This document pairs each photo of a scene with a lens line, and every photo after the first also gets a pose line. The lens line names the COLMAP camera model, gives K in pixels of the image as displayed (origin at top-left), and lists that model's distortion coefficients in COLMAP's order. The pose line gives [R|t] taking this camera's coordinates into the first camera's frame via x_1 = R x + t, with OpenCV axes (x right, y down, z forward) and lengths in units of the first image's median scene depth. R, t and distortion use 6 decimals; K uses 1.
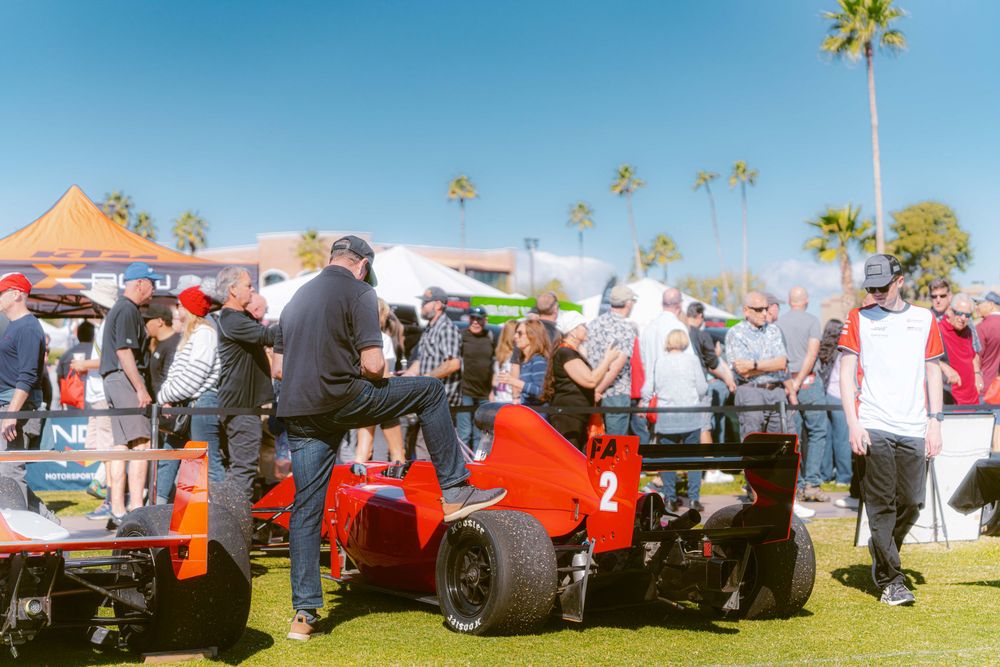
lens RADIAL K [[2059.4, 0, 500.0], [0, 2059.4, 334.2], [0, 0, 1]] dist [-0.015754, 0.000000]
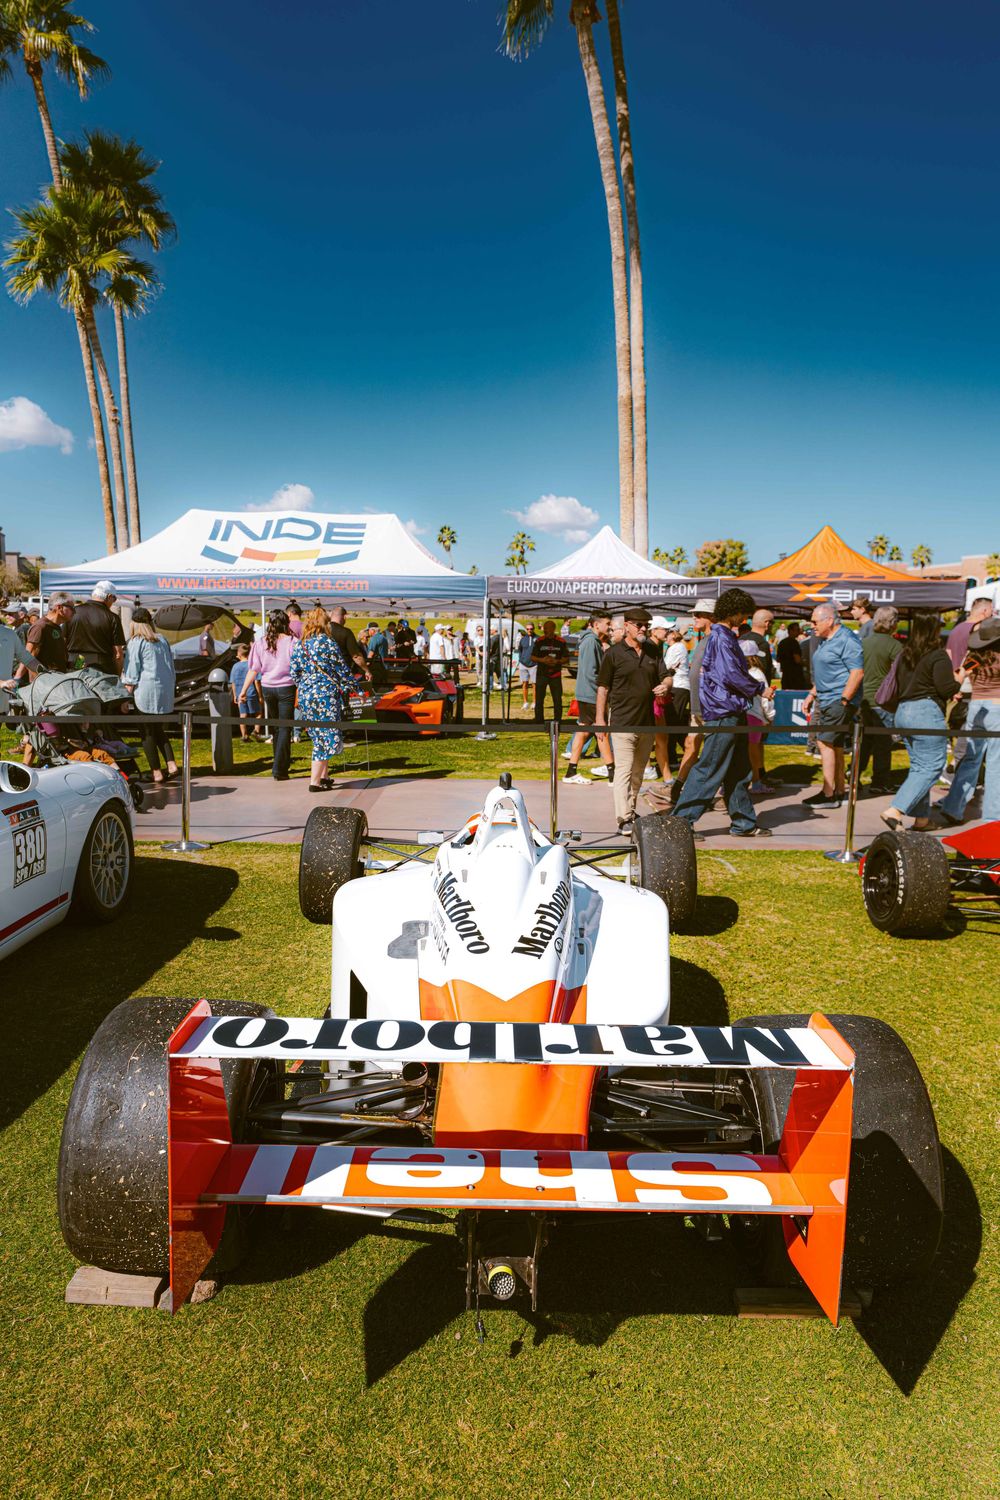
lens RADIAL K [[1001.8, 0, 496.2], [0, 1001.8, 754.1], [0, 0, 1]] dist [0.004039, -0.007801]
pose [[0.855511, 0.078510, -0.511798, -0.039222], [-0.004979, 0.989640, 0.143488, -0.015770], [0.517761, -0.120207, 0.847038, 0.299235]]
